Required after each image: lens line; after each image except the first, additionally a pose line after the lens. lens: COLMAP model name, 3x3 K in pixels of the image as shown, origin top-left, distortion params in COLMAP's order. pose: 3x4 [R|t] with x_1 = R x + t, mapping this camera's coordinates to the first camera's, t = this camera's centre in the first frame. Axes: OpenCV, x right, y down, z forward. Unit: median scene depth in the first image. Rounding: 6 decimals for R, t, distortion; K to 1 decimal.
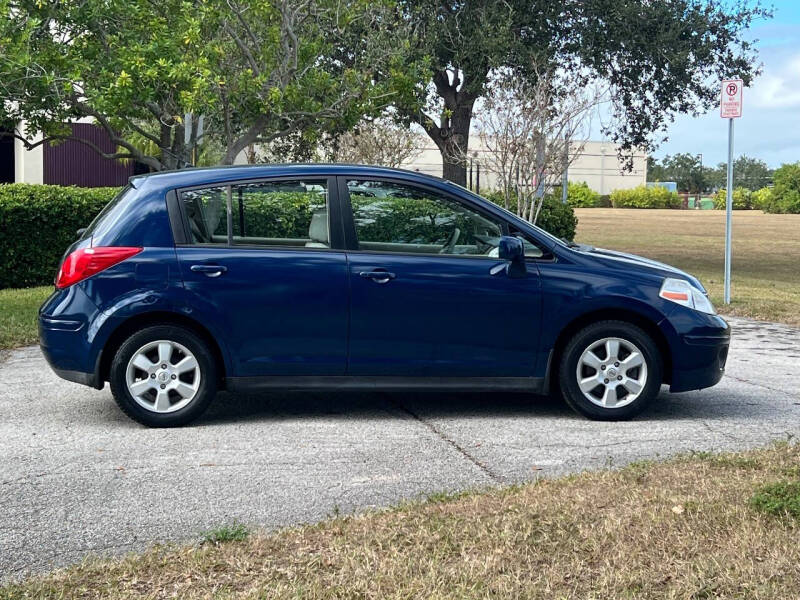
lens RADIAL K [[1466.9, 0, 400.0], [0, 1466.9, 300.0], [0, 0, 1]] dist [0.394471, -2.151274]
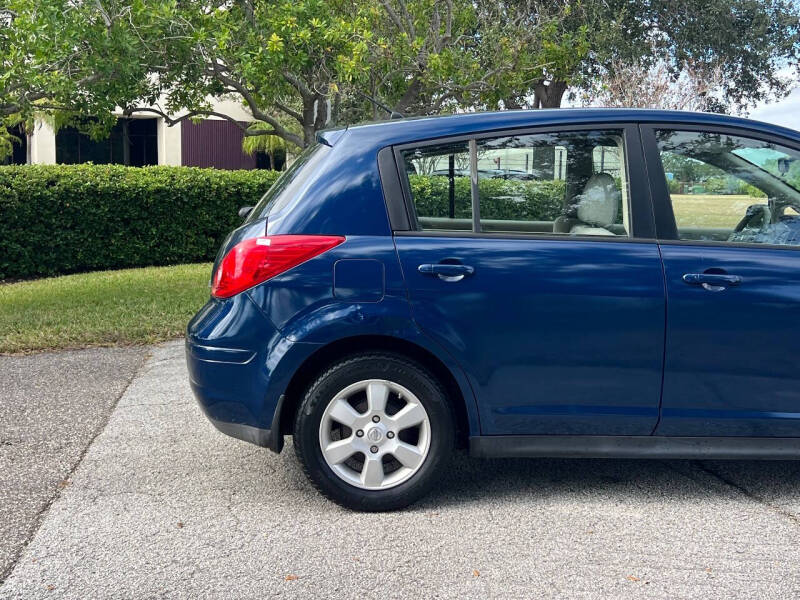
lens RADIAL K [[1161.6, 0, 400.0], [0, 1161.6, 300.0], [0, 0, 1]] dist [0.252580, -0.786773]
pose [[0.998737, 0.004259, -0.050067, -0.122398], [-0.002768, 0.999552, 0.029809, -0.022619], [0.050172, -0.029632, 0.998301, 0.486291]]
